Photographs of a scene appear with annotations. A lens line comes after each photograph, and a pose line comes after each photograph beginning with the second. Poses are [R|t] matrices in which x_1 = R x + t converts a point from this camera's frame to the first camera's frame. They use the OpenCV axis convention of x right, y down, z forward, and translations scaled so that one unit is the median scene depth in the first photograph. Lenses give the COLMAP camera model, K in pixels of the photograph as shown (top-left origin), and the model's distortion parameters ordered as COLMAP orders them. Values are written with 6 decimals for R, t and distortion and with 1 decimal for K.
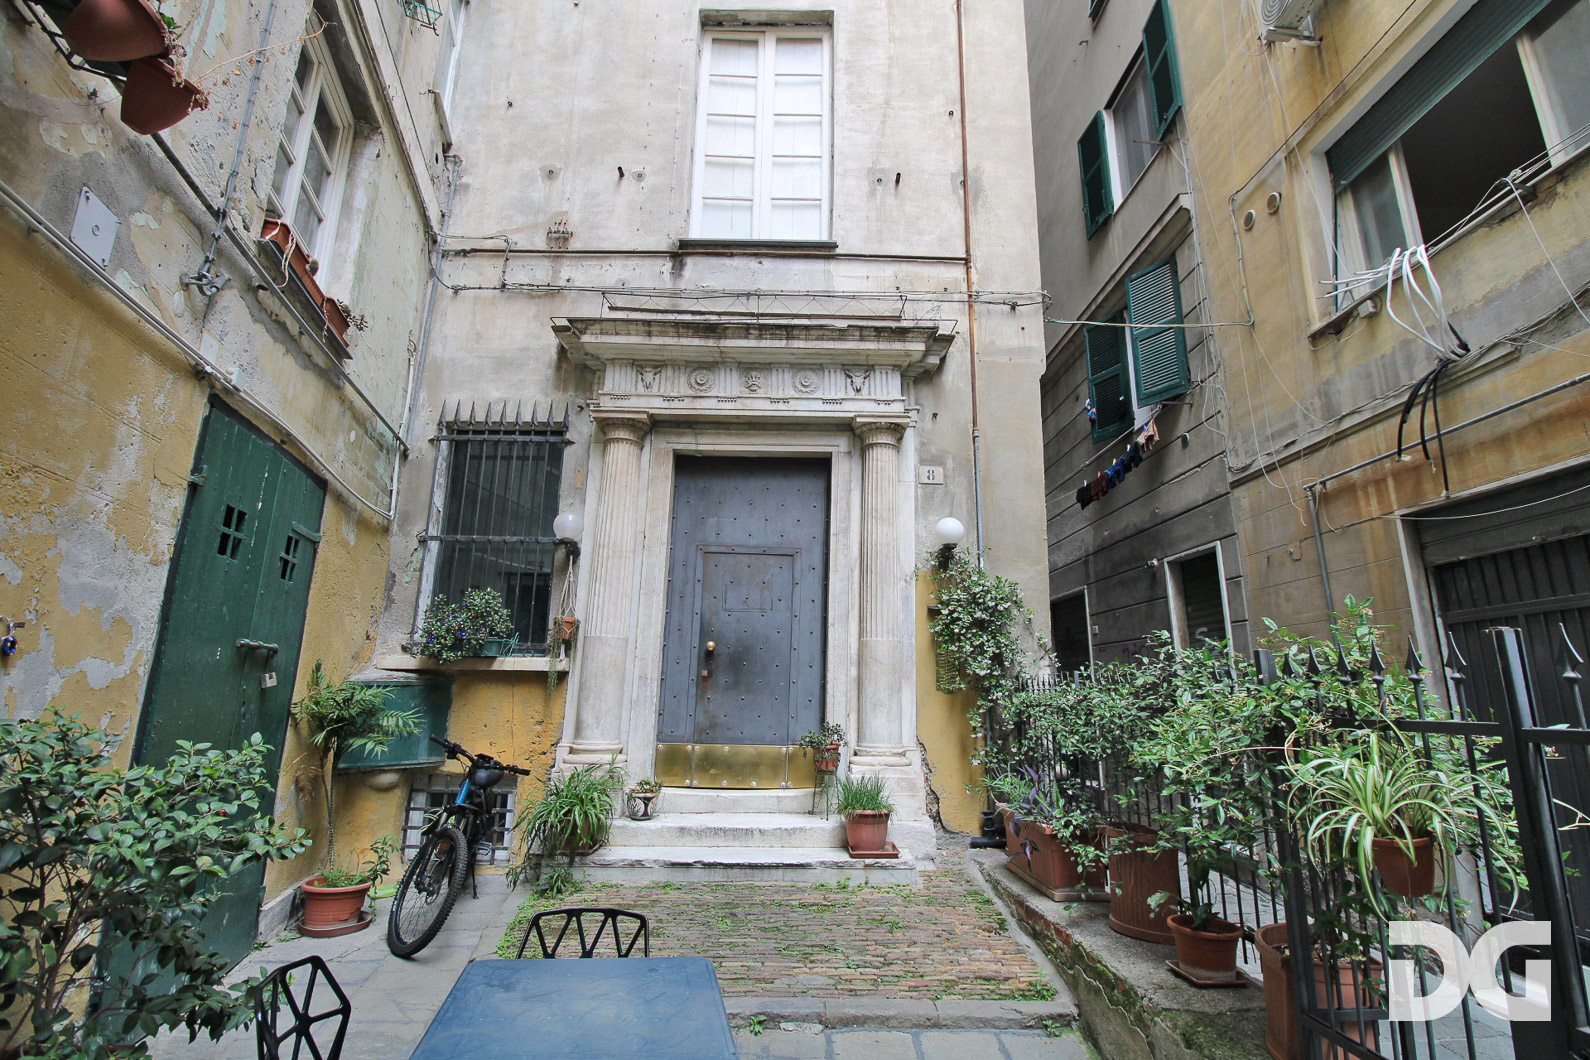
lens RADIAL K [[732.9, 0, 803.6], [0, 732.9, 524.2], [0, 0, 1]] dist [0.000395, -0.012696]
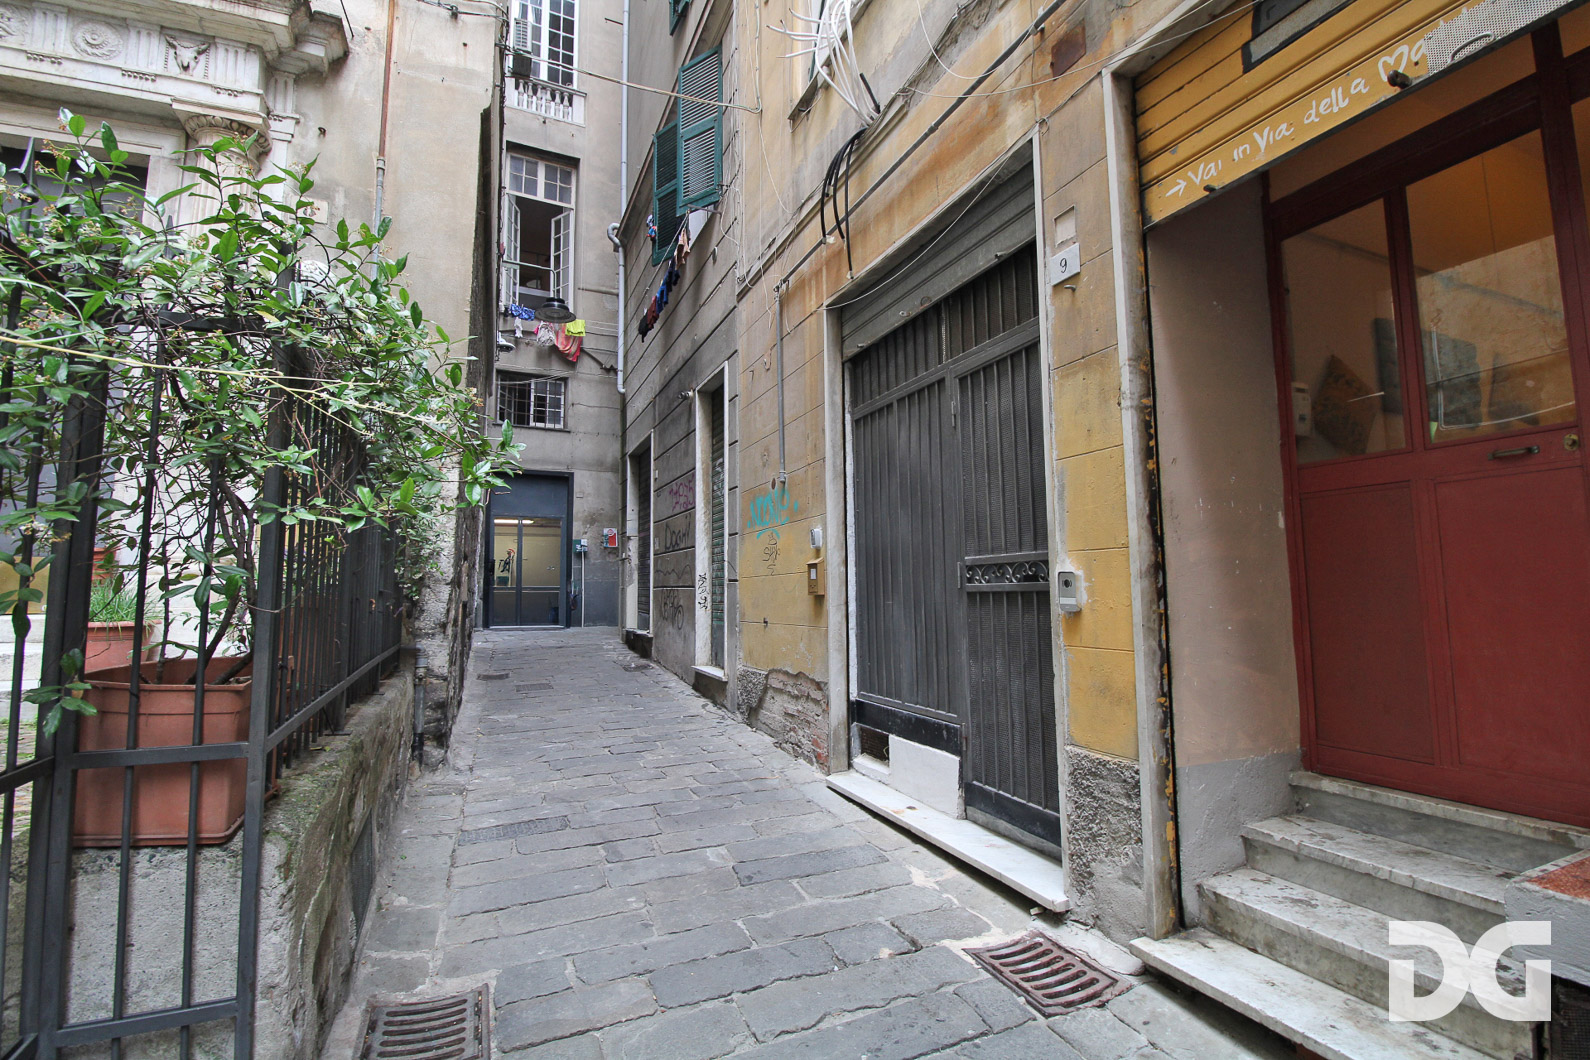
lens RADIAL K [[732.9, 0, 803.6], [0, 732.9, 524.2], [0, 0, 1]] dist [0.000395, -0.012696]
pose [[0.930834, 0.014703, 0.365147, 0.378766], [-0.063768, 0.990396, 0.122678, 0.128802], [-0.359836, -0.137478, 0.922832, 0.083520]]
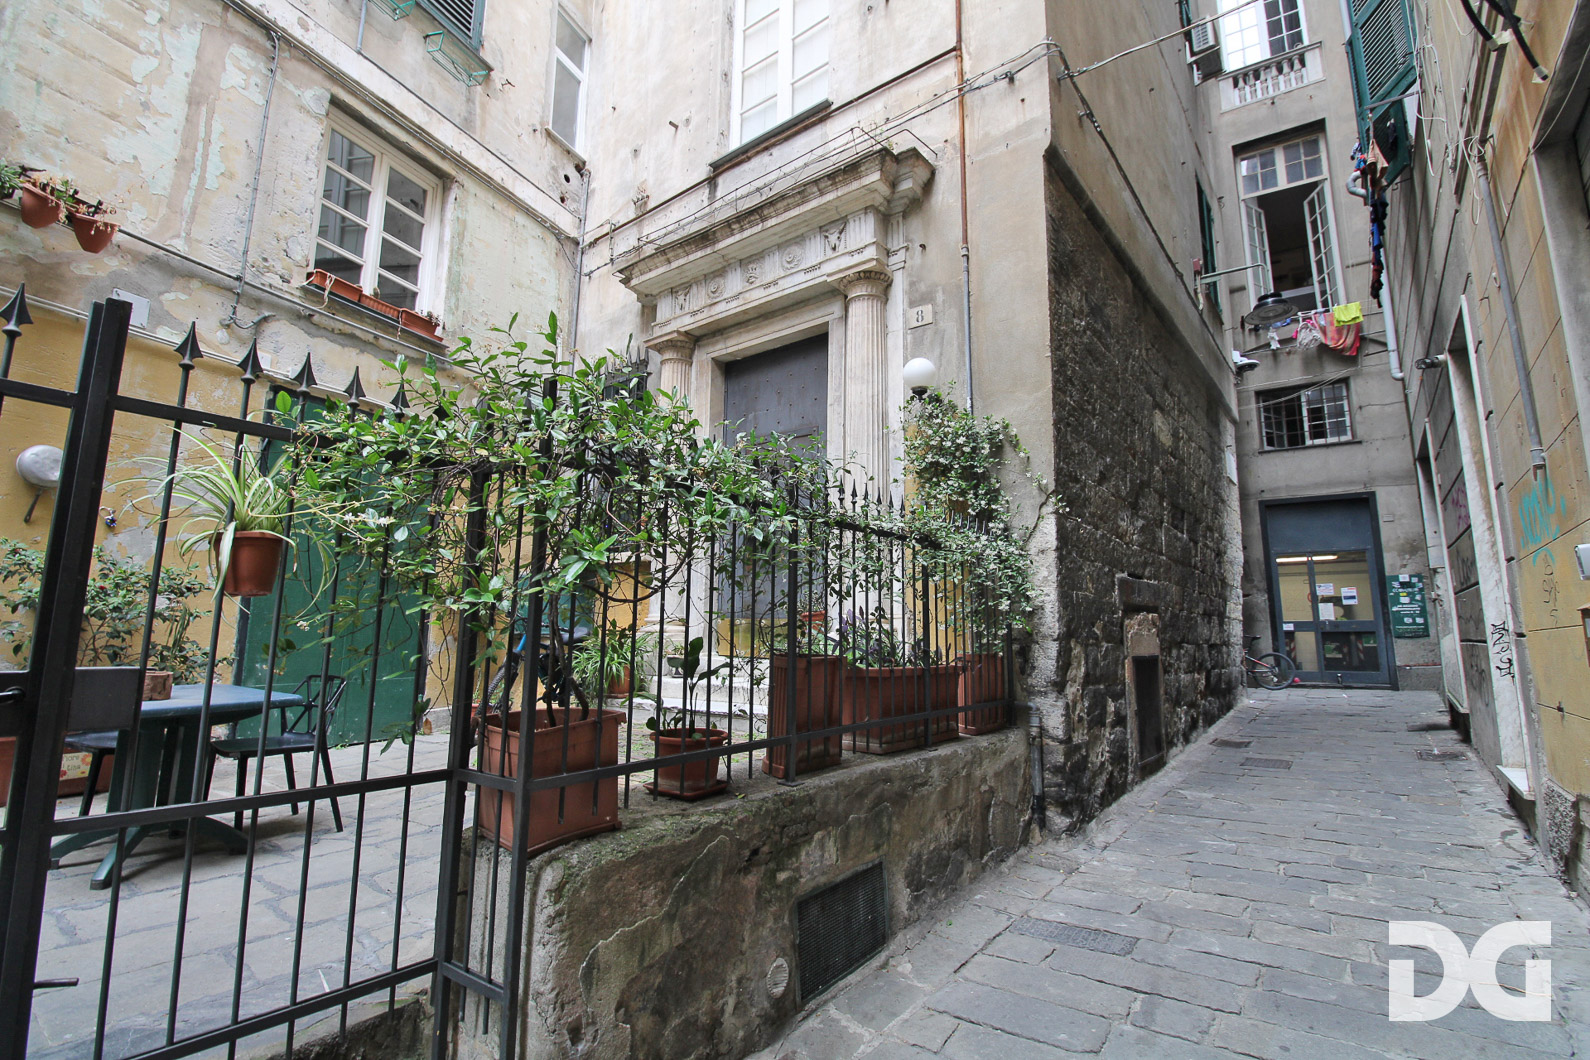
lens RADIAL K [[735.1, 0, 808.3], [0, 735.1, 519.7], [0, 0, 1]] dist [0.001353, -0.014039]
pose [[0.777115, -0.106704, -0.620247, 0.592898], [0.144157, 0.989500, 0.010387, 0.146703], [0.612627, -0.097484, 0.784338, 0.203463]]
